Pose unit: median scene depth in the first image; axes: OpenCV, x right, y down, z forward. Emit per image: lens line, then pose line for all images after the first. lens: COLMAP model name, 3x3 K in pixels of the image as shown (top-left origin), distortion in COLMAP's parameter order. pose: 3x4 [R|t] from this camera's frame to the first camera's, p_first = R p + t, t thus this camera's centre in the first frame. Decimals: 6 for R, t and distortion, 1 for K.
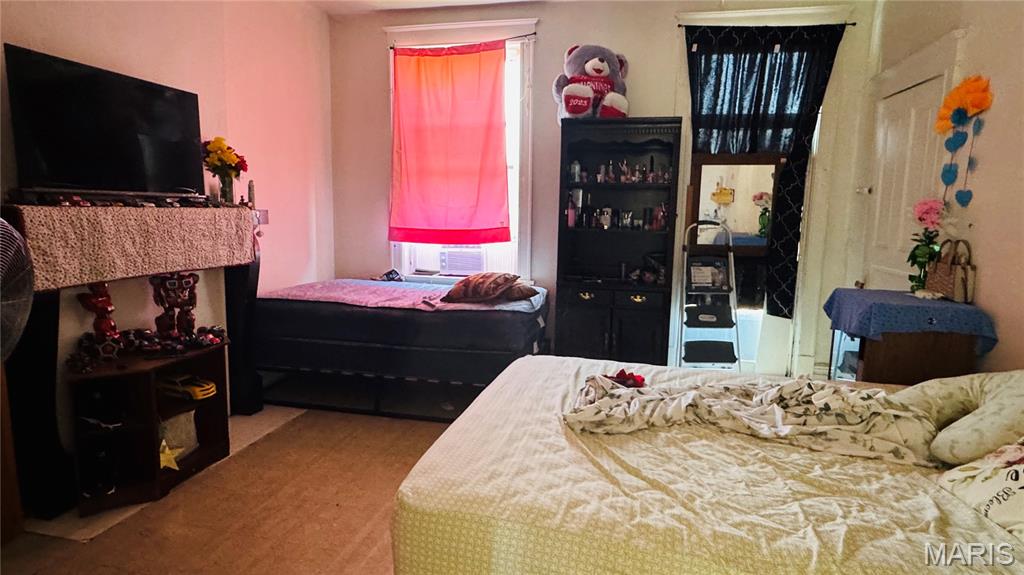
lens RADIAL K [[566.3, 0, 512.3], [0, 566.3, 285.4], [0, 0, 1]] dist [-0.001498, 0.000437]
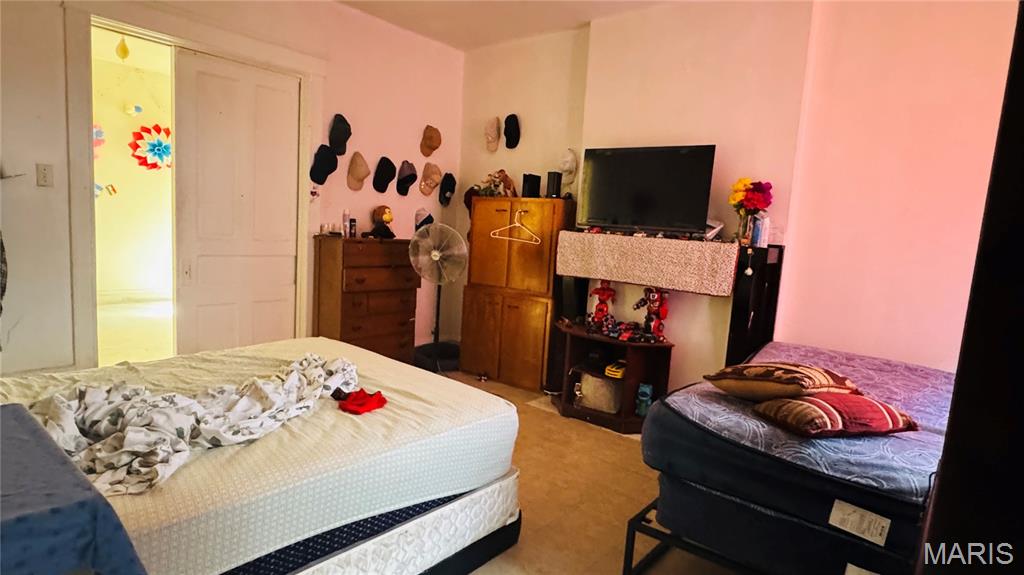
lens RADIAL K [[566.3, 0, 510.3], [0, 566.3, 289.5], [0, 0, 1]] dist [-0.001498, 0.000437]
pose [[-0.447480, 0.049707, -0.892911, 0.732412], [-0.200660, 0.967415, 0.154414, -0.155901], [0.871491, 0.248268, -0.422925, 1.284281]]
